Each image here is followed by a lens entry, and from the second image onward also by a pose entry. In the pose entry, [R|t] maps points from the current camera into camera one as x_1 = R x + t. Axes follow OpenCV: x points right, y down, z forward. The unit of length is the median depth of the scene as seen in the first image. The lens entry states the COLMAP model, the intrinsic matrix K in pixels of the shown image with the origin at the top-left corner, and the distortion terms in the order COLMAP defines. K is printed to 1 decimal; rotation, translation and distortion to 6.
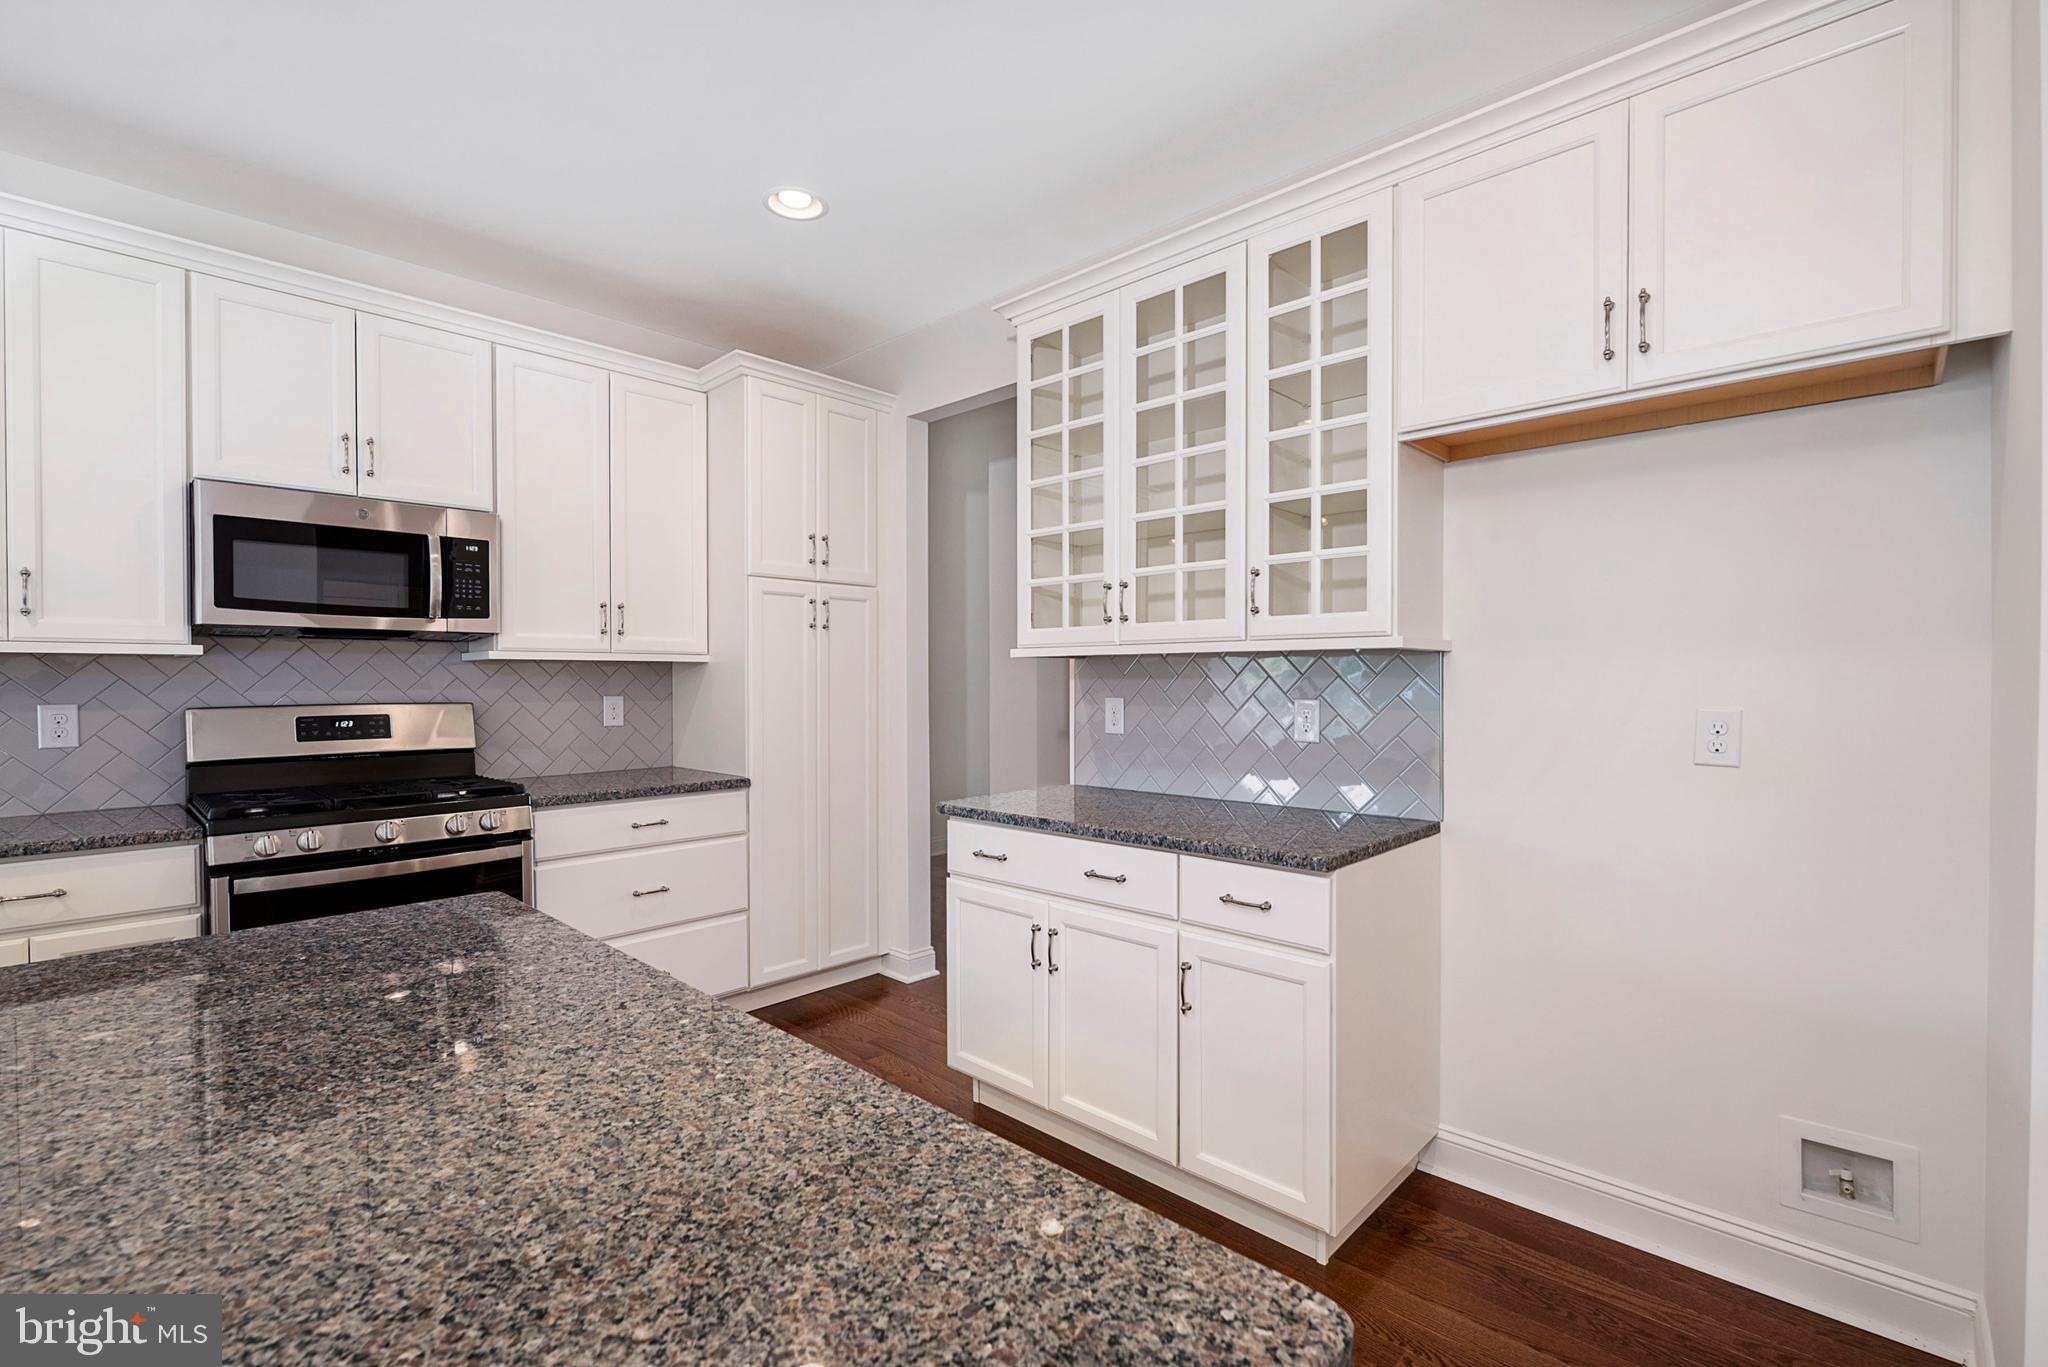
lens RADIAL K [[875.3, 0, 1024.1], [0, 875.3, 690.3], [0, 0, 1]] dist [-0.002239, -0.000320]
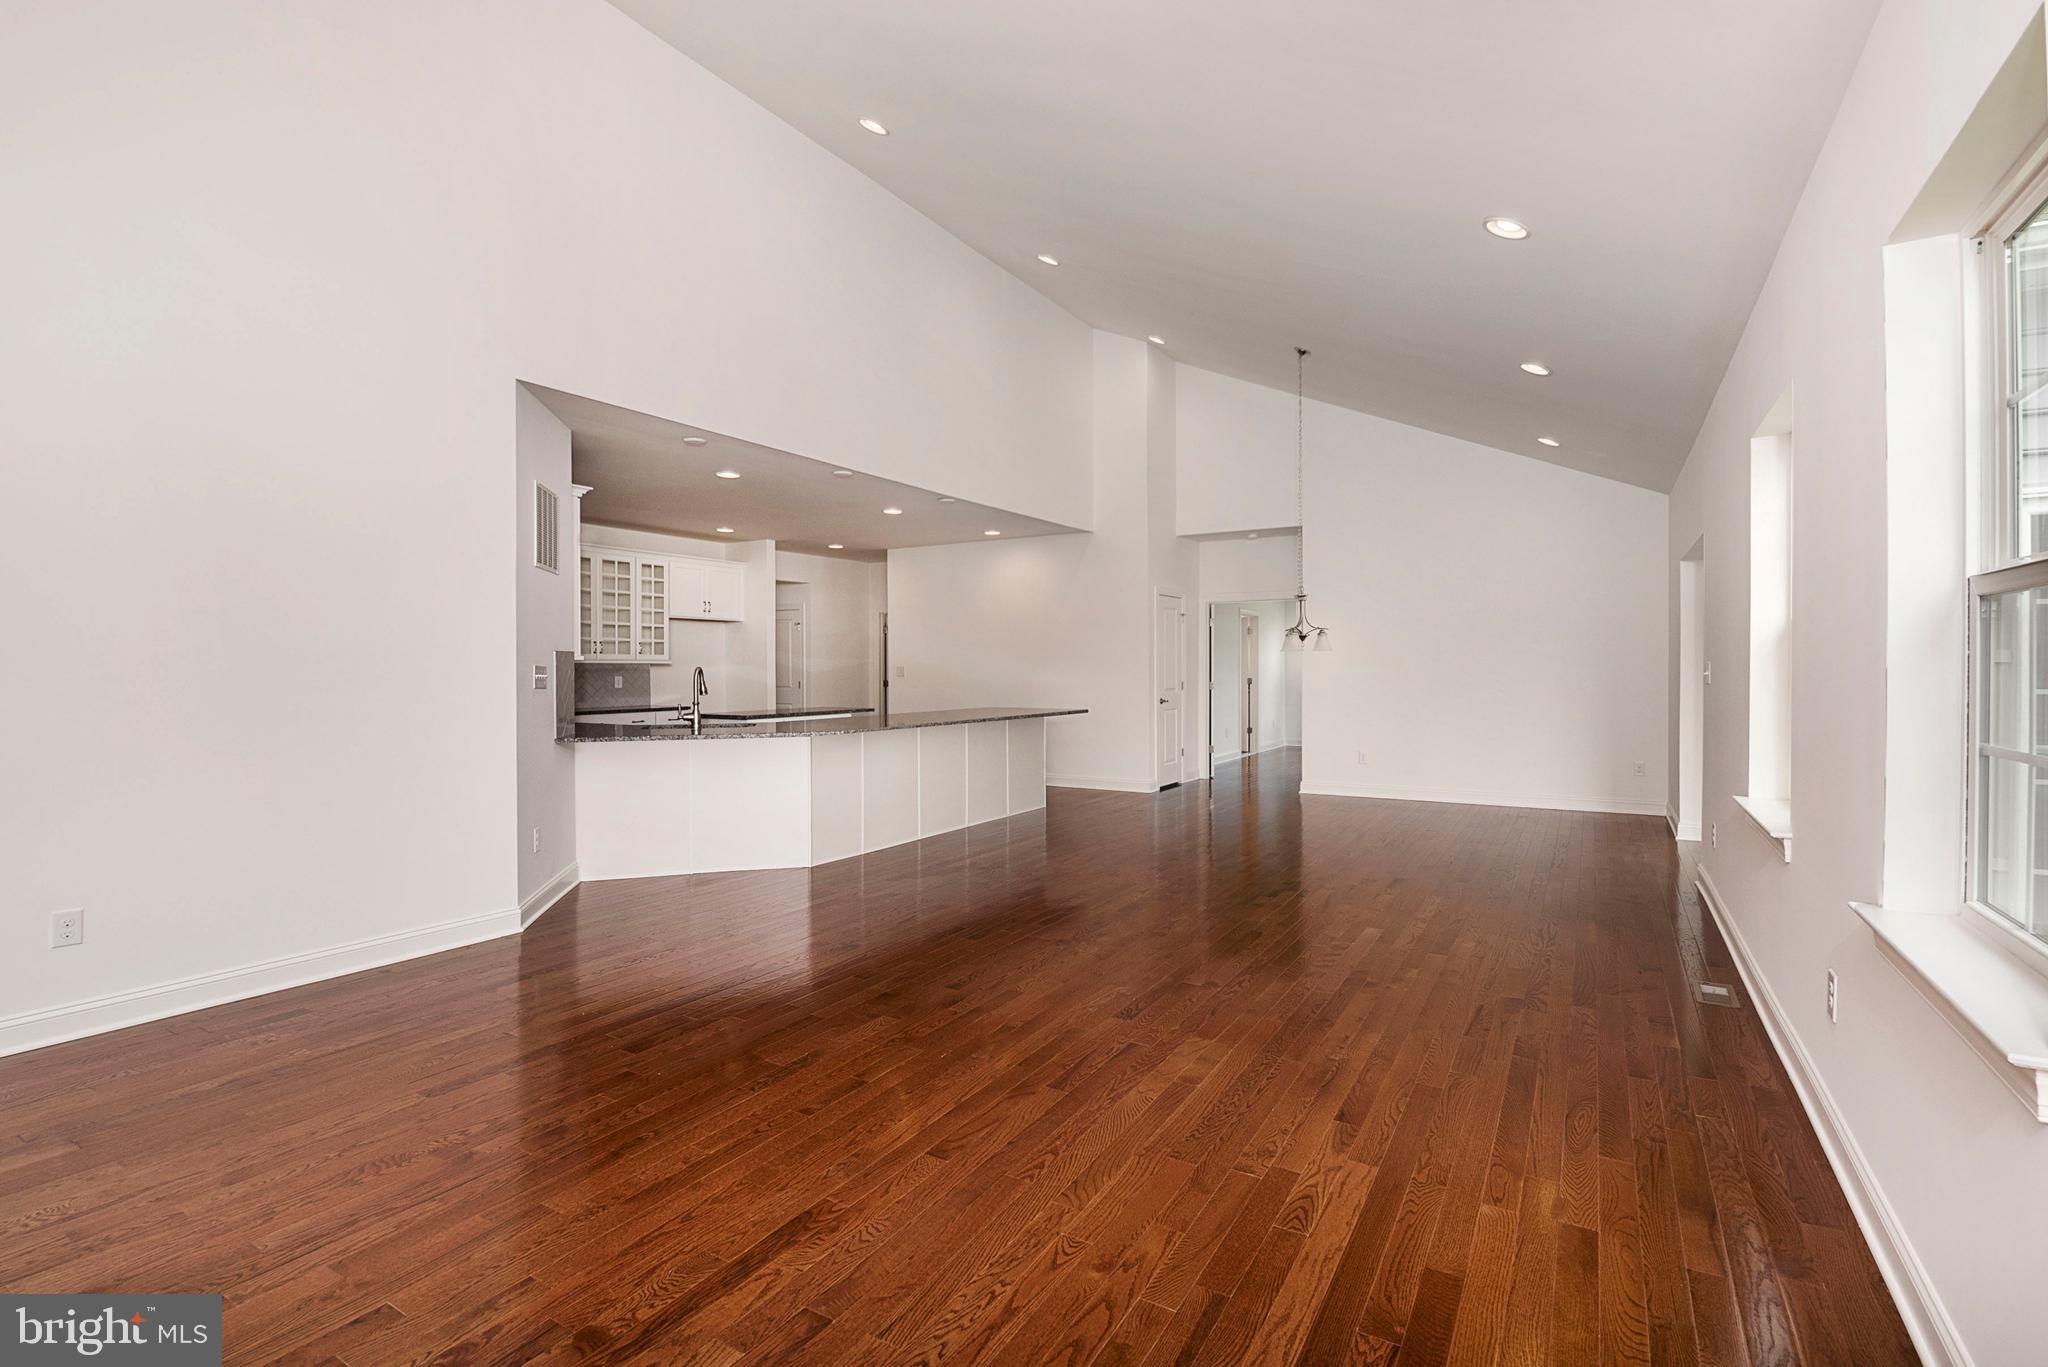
lens RADIAL K [[922.0, 0, 1099.1], [0, 922.0, 671.8], [0, 0, 1]] dist [-0.000083, 0.000418]
pose [[-0.264283, -0.000617, 0.964445, -3.955010], [0.009078, 0.999954, 0.003128, -0.000823], [-0.964402, 0.009582, -0.264265, 0.103252]]
